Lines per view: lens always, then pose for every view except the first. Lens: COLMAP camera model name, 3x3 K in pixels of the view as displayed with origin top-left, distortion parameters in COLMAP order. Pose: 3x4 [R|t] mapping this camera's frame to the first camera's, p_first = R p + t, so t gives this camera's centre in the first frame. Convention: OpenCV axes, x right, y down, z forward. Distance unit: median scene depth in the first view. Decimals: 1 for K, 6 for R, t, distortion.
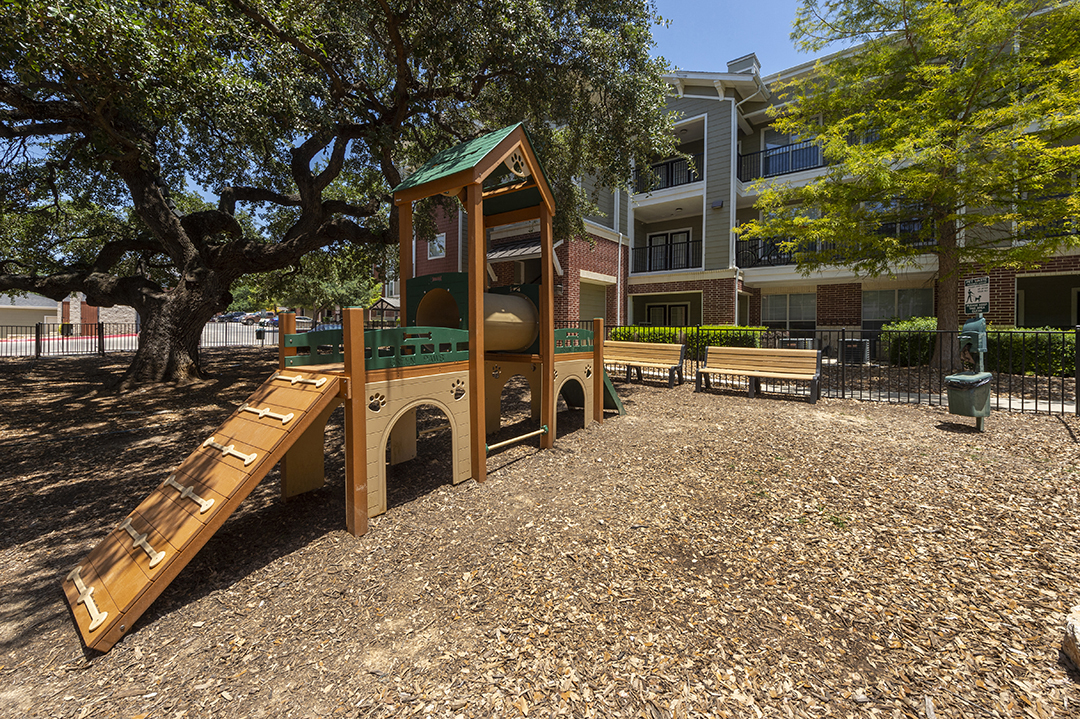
lens RADIAL K [[429.2, 0, 538.7], [0, 429.2, 358.8], [0, 0, 1]] dist [0.004471, -0.000985]
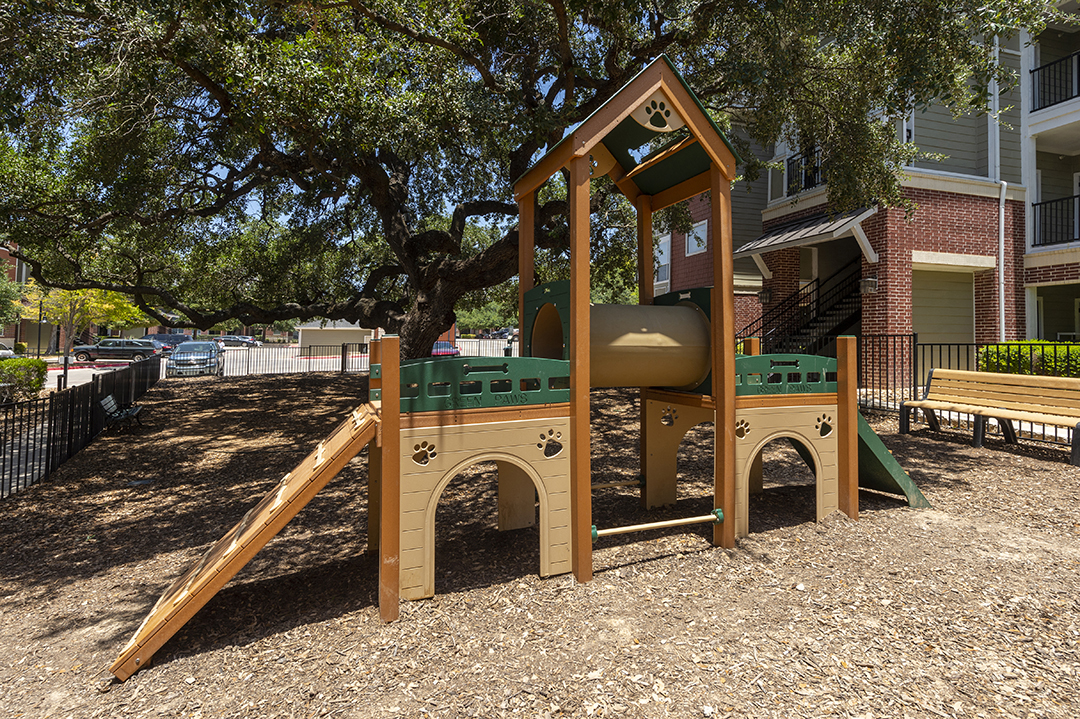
lens RADIAL K [[545.7, 0, 540.8], [0, 545.7, 349.7], [0, 0, 1]] dist [0.010194, -0.003038]
pose [[0.840036, -0.000572, -0.542530, 0.244077], [-0.031060, 0.998309, -0.049143, -0.032393], [0.541640, 0.058133, 0.838598, 0.181326]]
